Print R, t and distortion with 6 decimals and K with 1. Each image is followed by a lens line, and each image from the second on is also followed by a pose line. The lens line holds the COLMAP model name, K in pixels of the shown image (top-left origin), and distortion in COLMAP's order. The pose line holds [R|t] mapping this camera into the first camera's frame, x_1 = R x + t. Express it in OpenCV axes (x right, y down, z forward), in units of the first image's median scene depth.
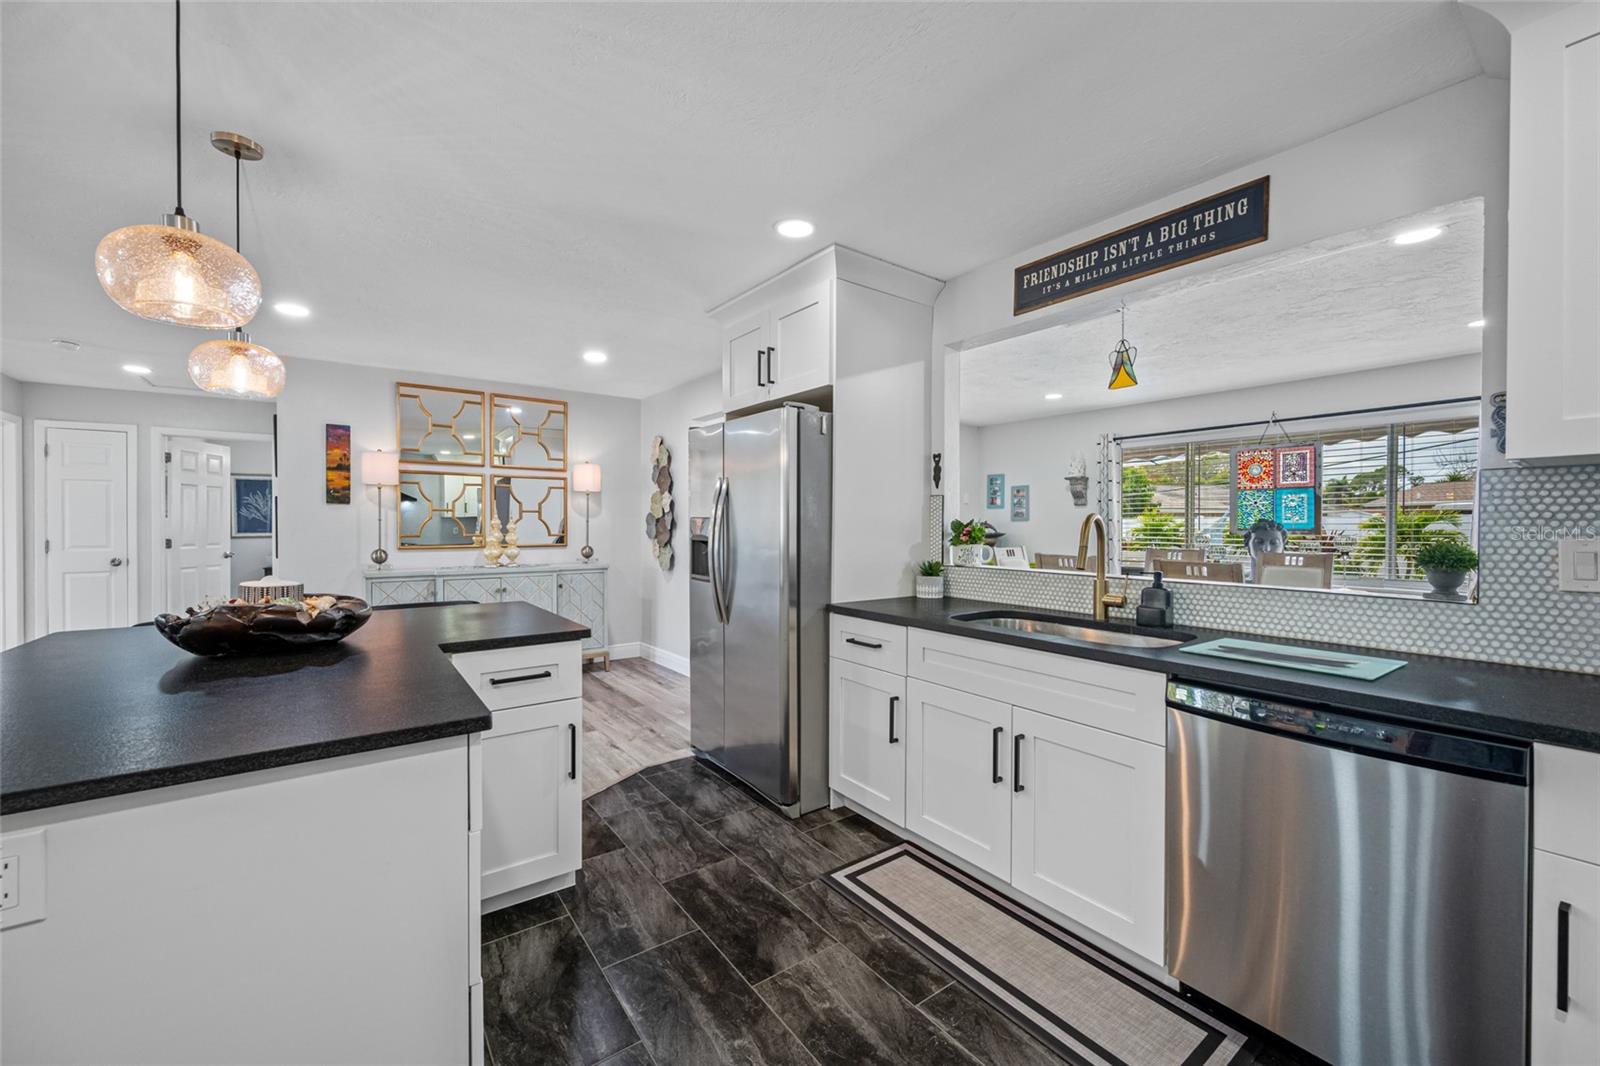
lens RADIAL K [[632.5, 0, 810.0], [0, 632.5, 531.2], [0, 0, 1]] dist [-0.002288, -0.000216]
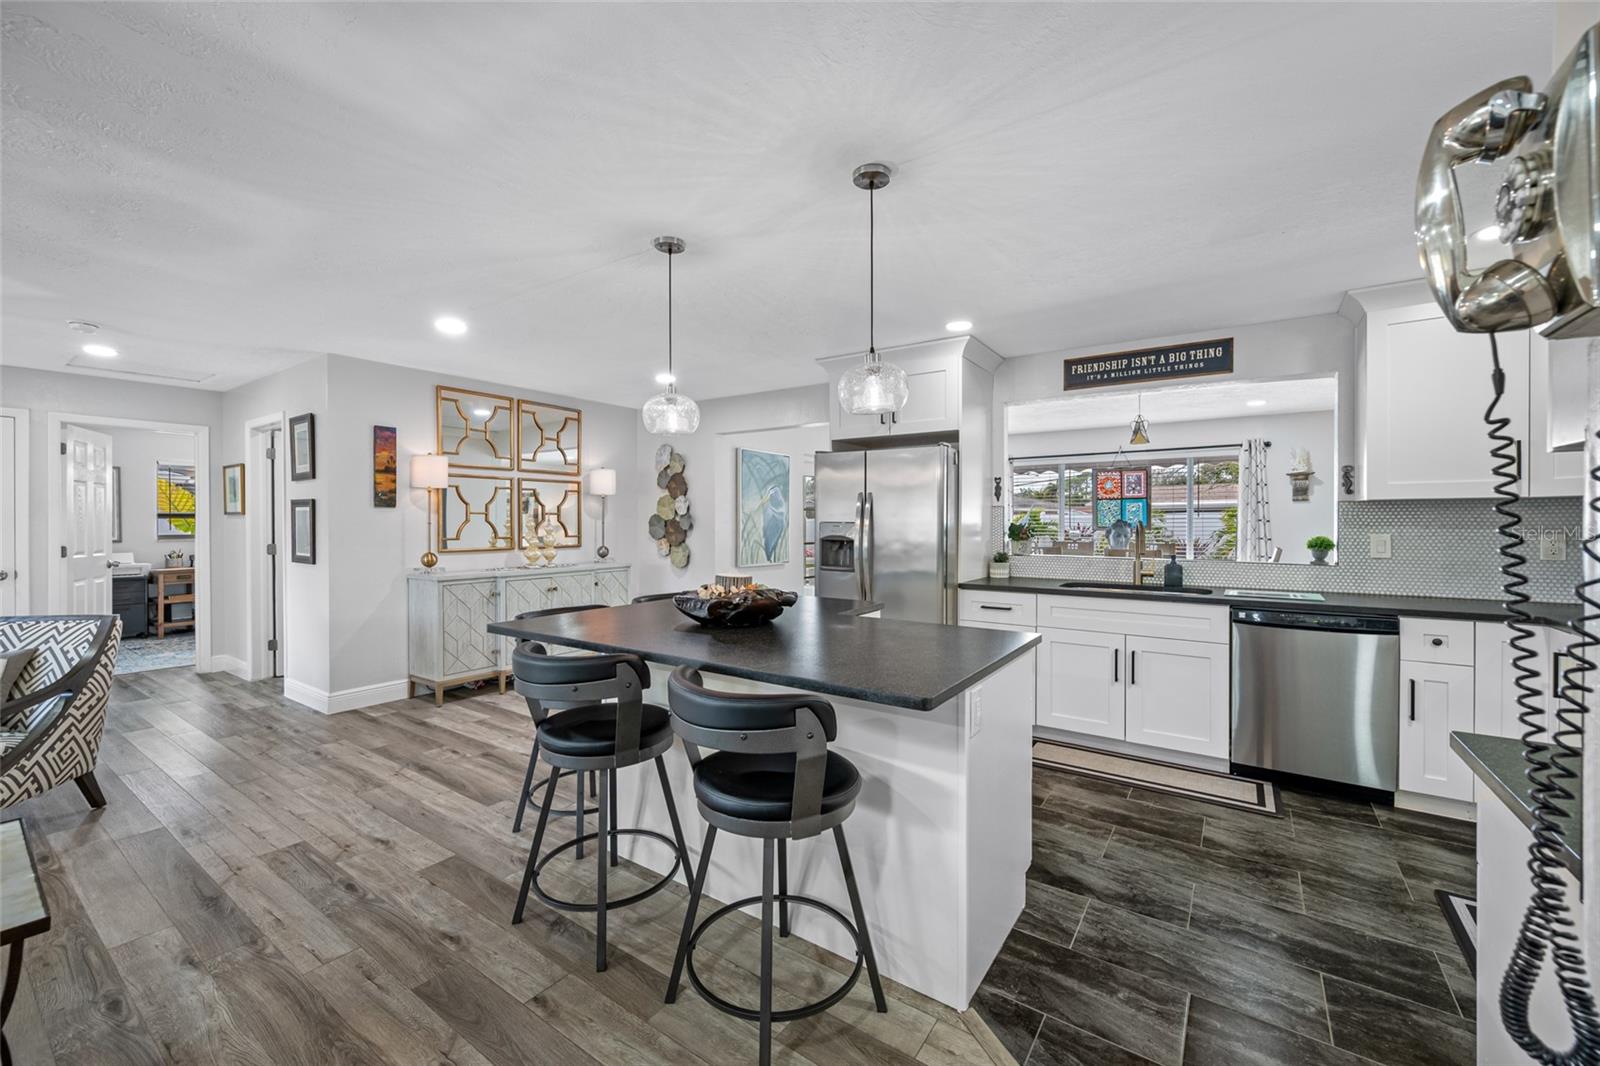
lens RADIAL K [[629.0, 0, 812.5], [0, 629.0, 523.6], [0, 0, 1]] dist [0.000100, 0.000219]
pose [[0.943974, -0.005000, 0.329983, -0.446953], [0.006800, 0.999968, -0.004299, -0.009371], [-0.329951, 0.006303, 0.943977, -0.139099]]
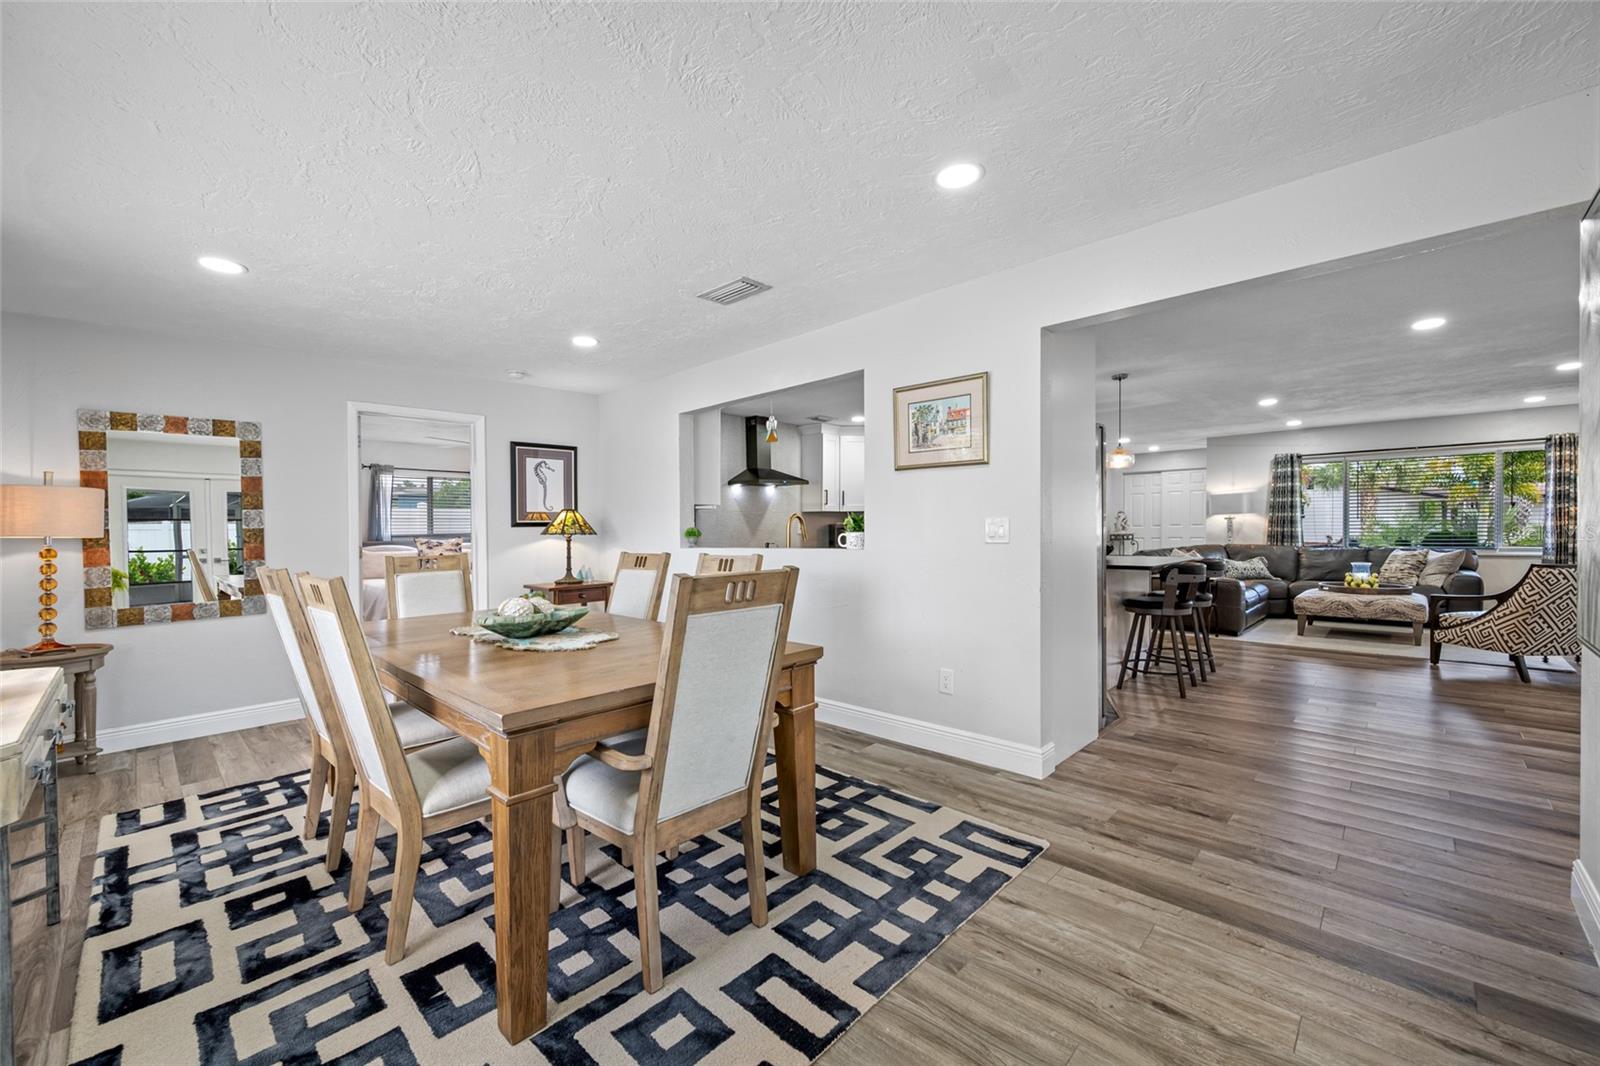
lens RADIAL K [[640.5, 0, 812.5], [0, 640.5, 535.8], [0, 0, 1]] dist [0.007974, -0.000038]
pose [[-0.984411, 0.013762, -0.175346, 0.365969], [0.010244, 0.999728, 0.020950, -0.000708], [0.175587, 0.018827, -0.984284, 1.466384]]
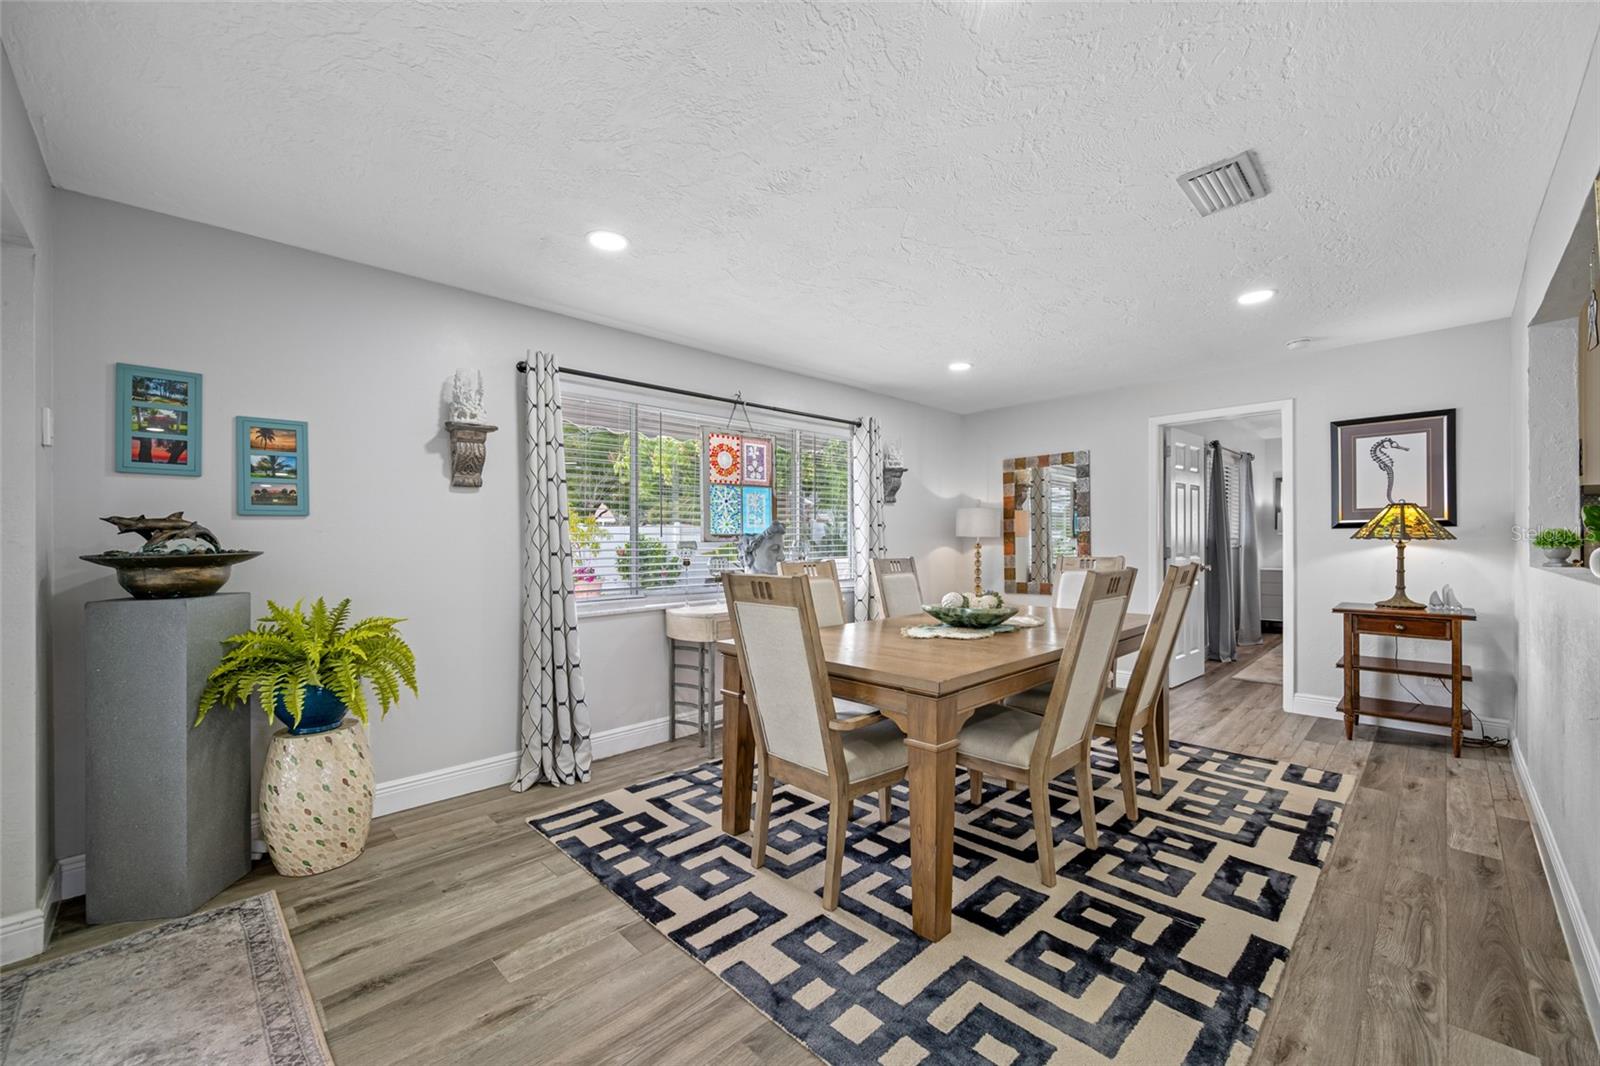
lens RADIAL K [[636.0, 0, 794.1], [0, 636.0, 536.4], [0, 0, 1]] dist [0.001753, 0.000510]
pose [[-0.125860, 0.000957, 0.992048, -0.107484], [0.015907, 0.999873, 0.001054, -0.000069], [-0.991921, 0.015913, -0.125859, 1.131090]]
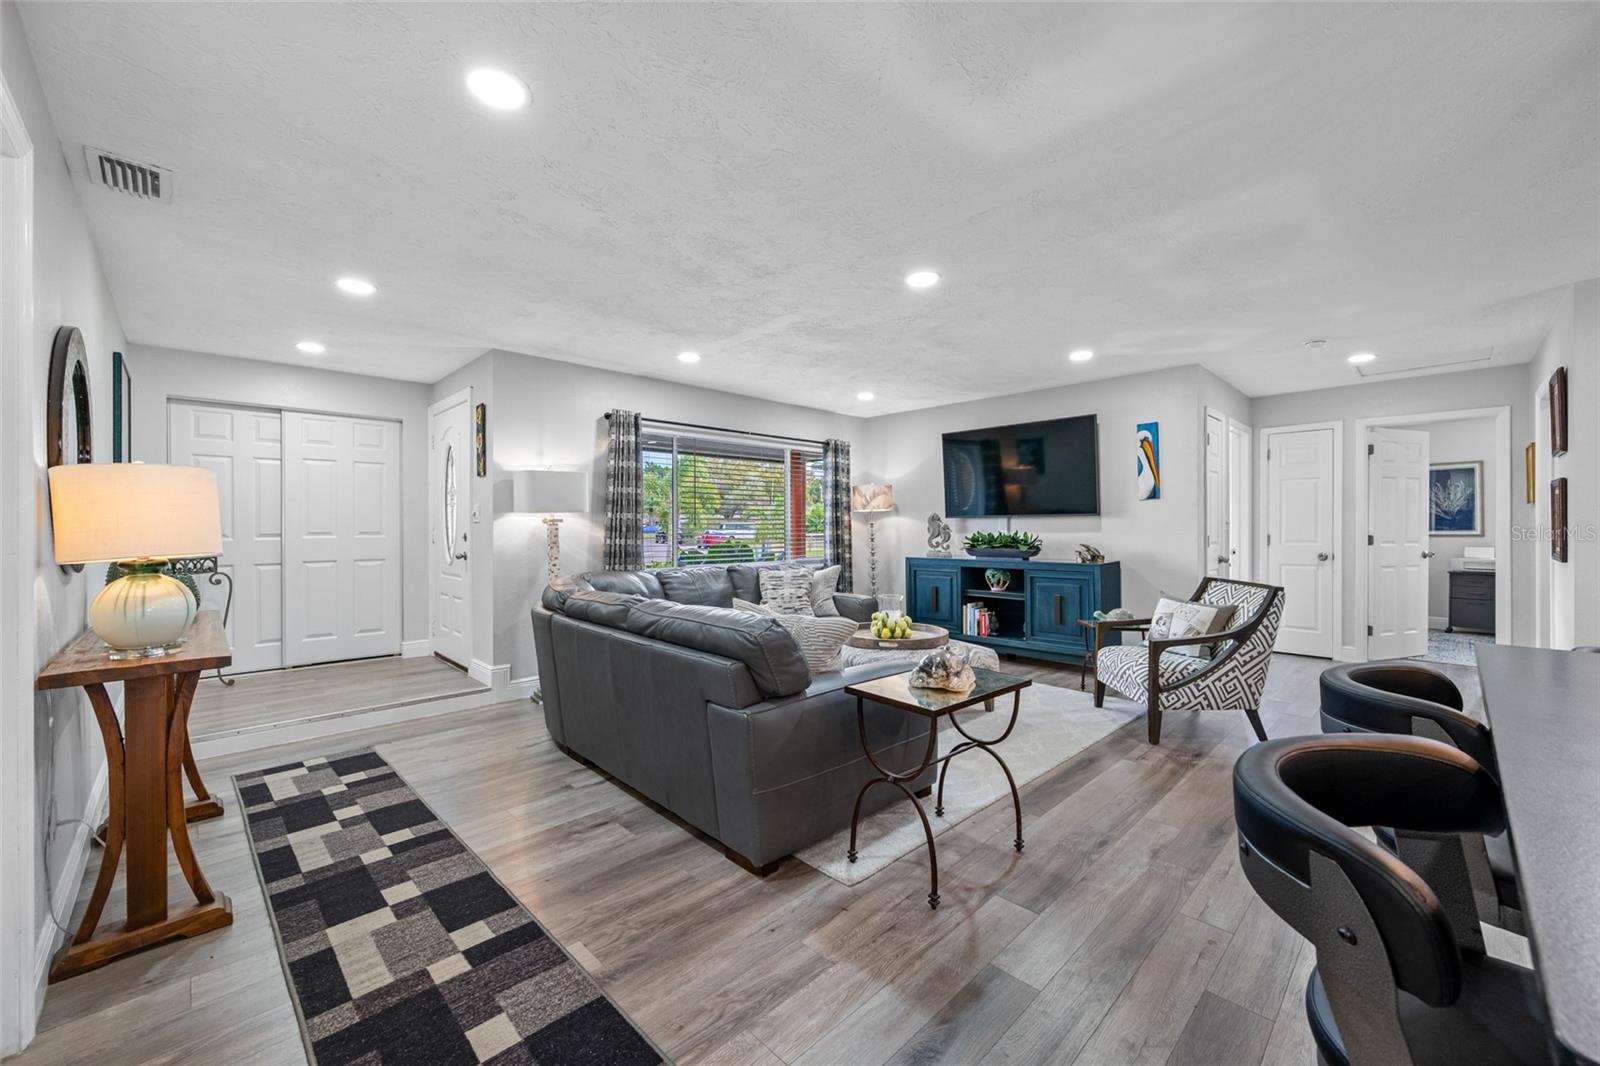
lens RADIAL K [[629.3, 0, 791.7], [0, 629.3, 527.0], [0, 0, 1]] dist [-0.001873, -0.000170]
pose [[0.122127, -0.000259, -0.992514, -0.229231], [-0.006261, 0.999980, -0.001031, 0.008065], [0.992495, 0.006341, 0.122123, 0.021980]]
